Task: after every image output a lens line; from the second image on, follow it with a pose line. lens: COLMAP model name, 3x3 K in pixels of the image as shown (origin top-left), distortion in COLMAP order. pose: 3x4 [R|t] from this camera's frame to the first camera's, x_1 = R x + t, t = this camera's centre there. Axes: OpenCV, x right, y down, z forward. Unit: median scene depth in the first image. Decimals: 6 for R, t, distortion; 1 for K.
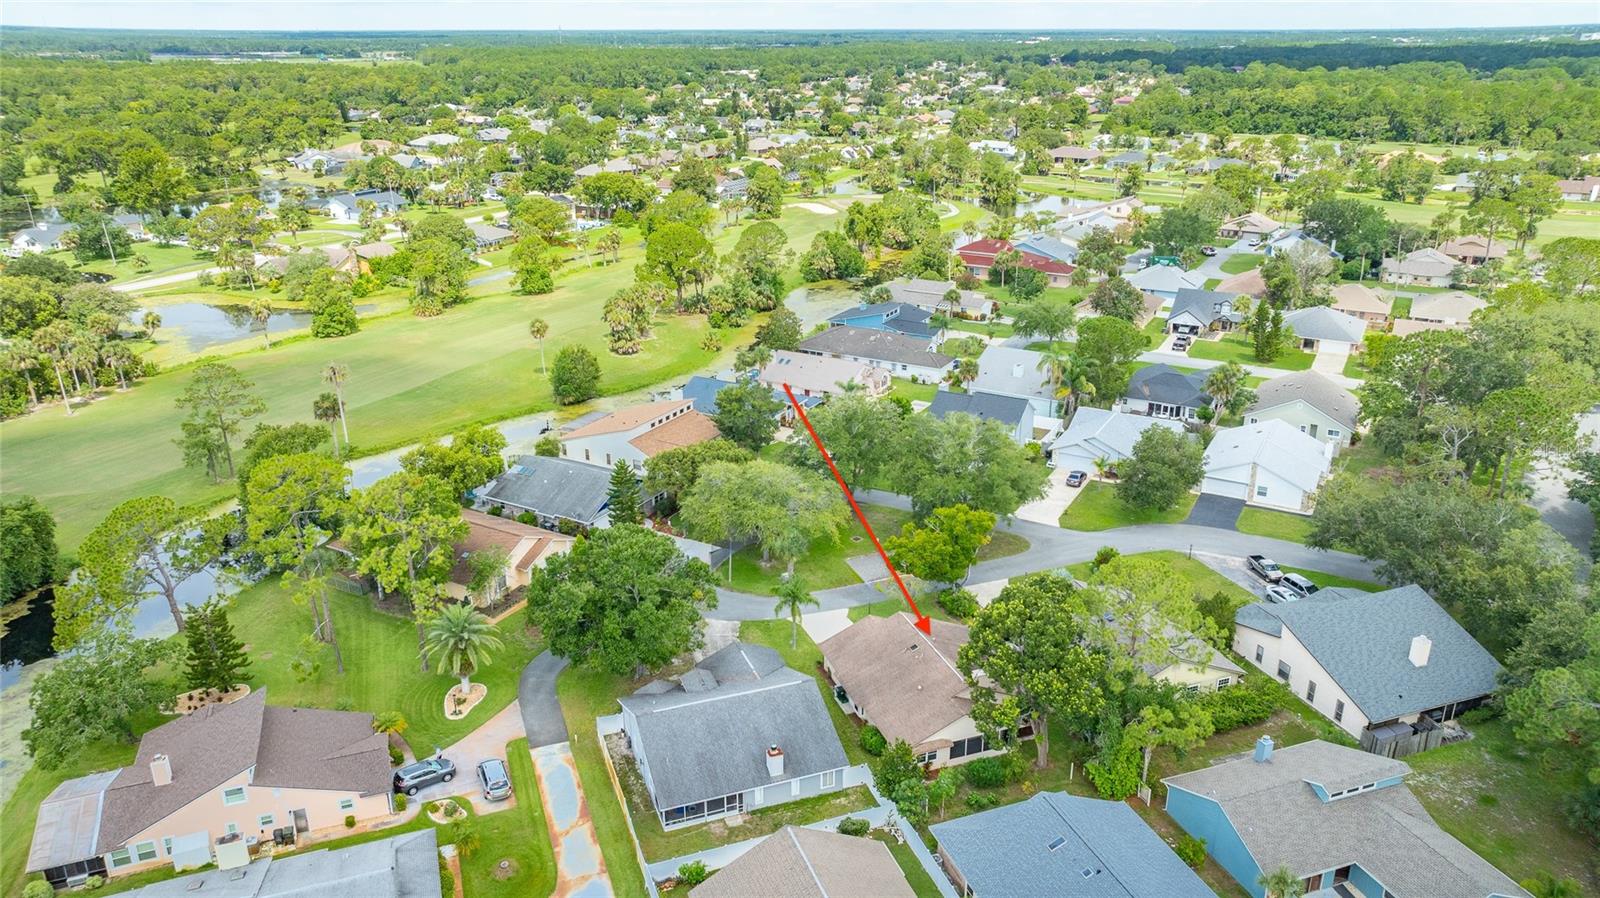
lens RADIAL K [[1155.4, 0, 800.0], [0, 1155.4, 449.0], [0, 0, 1]] dist [-0.036874, 0.000427]
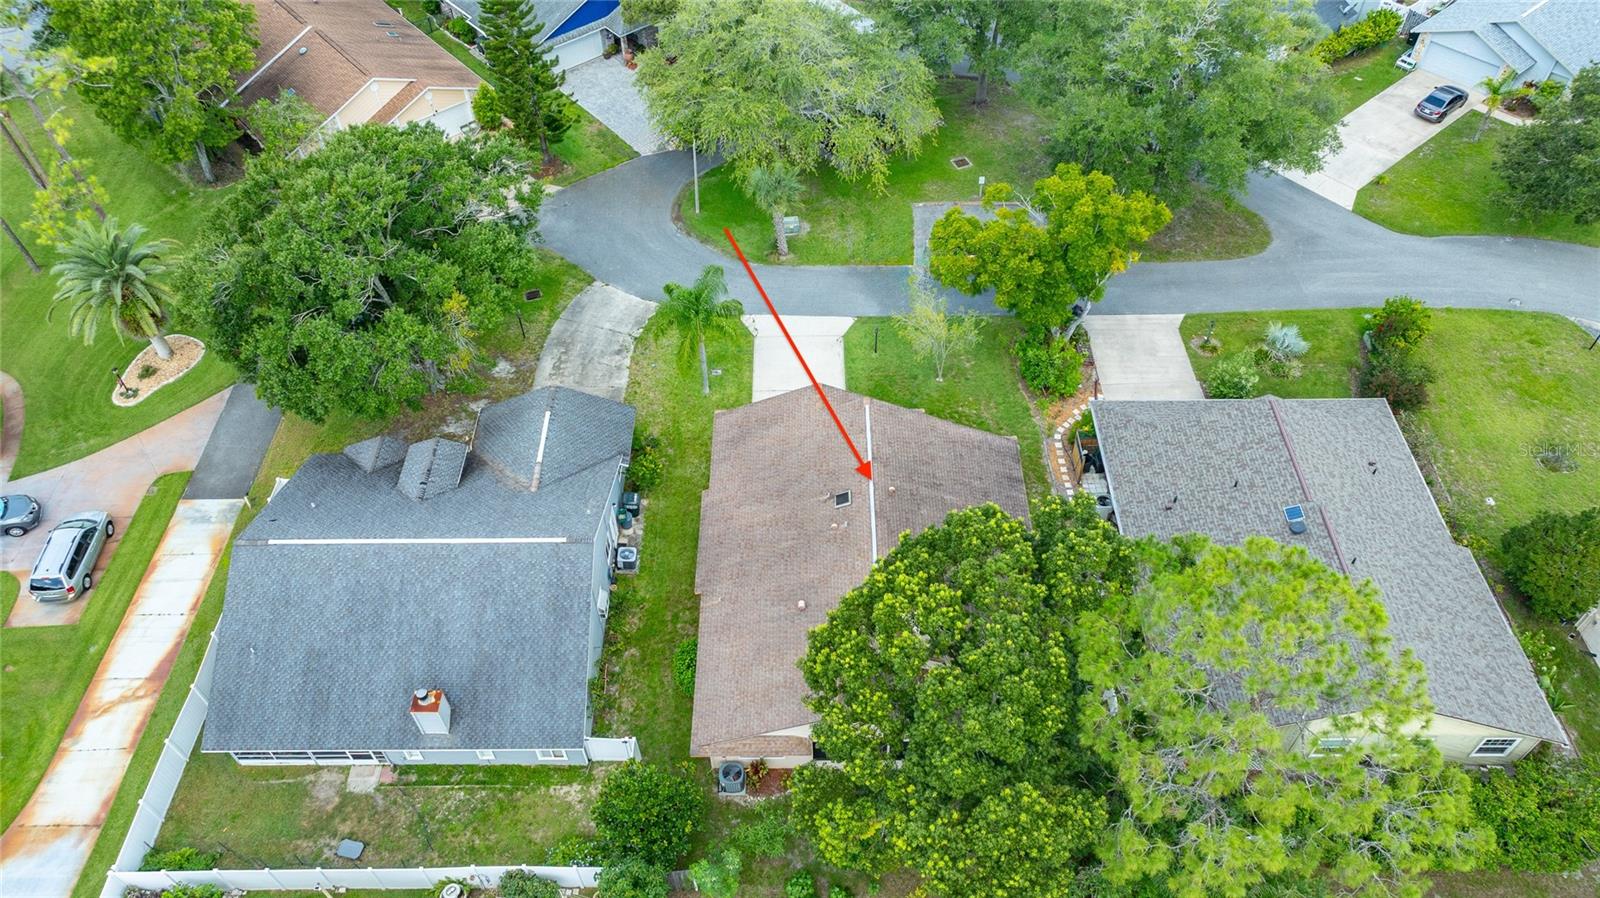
lens RADIAL K [[1165.2, 0, 800.0], [0, 1165.2, 449.0], [0, 0, 1]] dist [0.043615, 0.001512]
pose [[0.942009, 0.242075, -0.232421, 0.144781], [-0.113685, 0.881821, 0.457677, -0.054684], [0.315746, -0.404713, 0.858203, 0.433231]]
